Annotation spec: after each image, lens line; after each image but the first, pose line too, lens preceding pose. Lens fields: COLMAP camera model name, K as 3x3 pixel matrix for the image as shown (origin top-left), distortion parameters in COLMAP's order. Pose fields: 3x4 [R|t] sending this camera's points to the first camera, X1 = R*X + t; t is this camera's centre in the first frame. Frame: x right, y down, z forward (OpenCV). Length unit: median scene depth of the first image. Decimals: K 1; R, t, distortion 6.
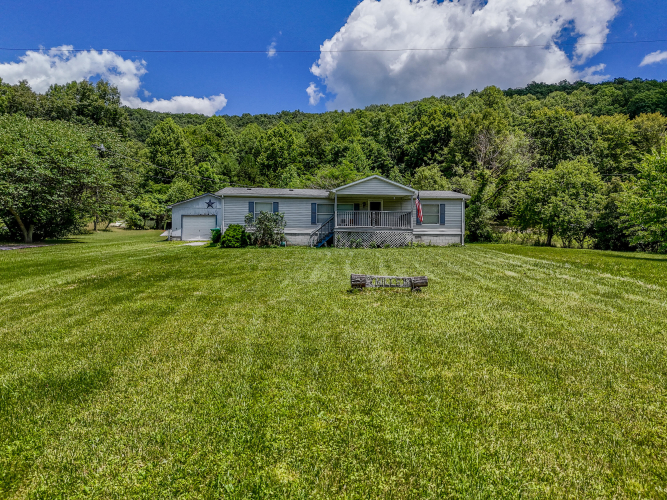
lens RADIAL K [[487.4, 0, 333.5], [0, 487.4, 250.0], [0, 0, 1]] dist [0.082908, -0.086305]
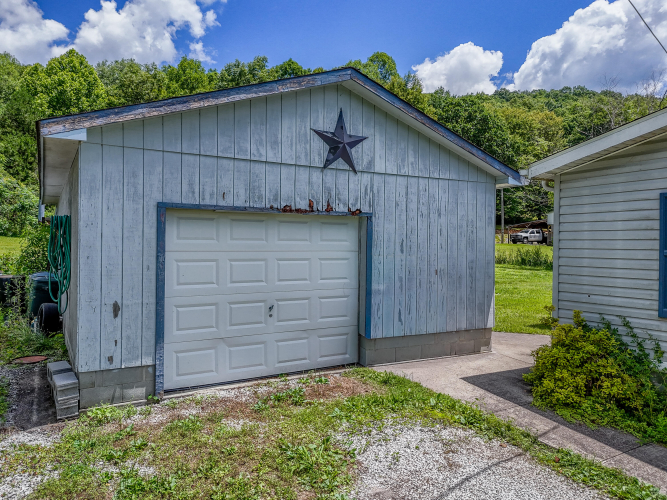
lens RADIAL K [[487.4, 0, 333.5], [0, 487.4, 250.0], [0, 0, 1]] dist [0.082908, -0.086305]
pose [[0.878494, -0.004062, 0.477736, -0.195700], [-0.002538, 0.999910, 0.013168, -0.035874], [-0.477747, -0.012781, 0.878405, 0.506615]]
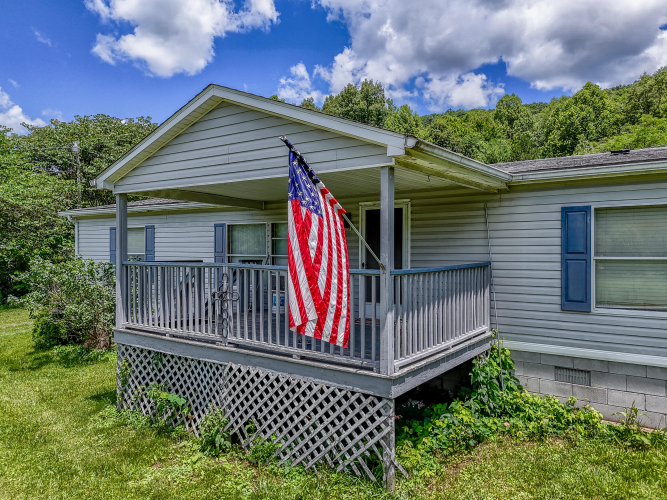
lens RADIAL K [[487.4, 0, 333.5], [0, 487.4, 250.0], [0, 0, 1]] dist [0.082908, -0.086305]
pose [[0.778587, -0.005507, -0.627512, 0.096046], [0.006167, 0.999980, -0.001124, -0.033370], [0.627506, -0.002995, 0.778606, 0.344409]]
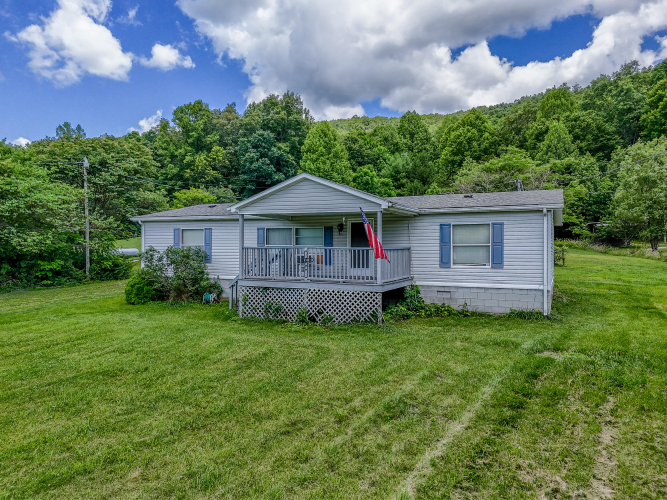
lens RADIAL K [[487.4, 0, 333.5], [0, 487.4, 250.0], [0, 0, 1]] dist [0.082908, -0.086305]
pose [[0.882956, -0.003997, -0.469439, 0.132432], [0.004685, 0.999989, 0.000298, -0.029710], [0.469433, -0.002462, 0.882965, 0.226337]]
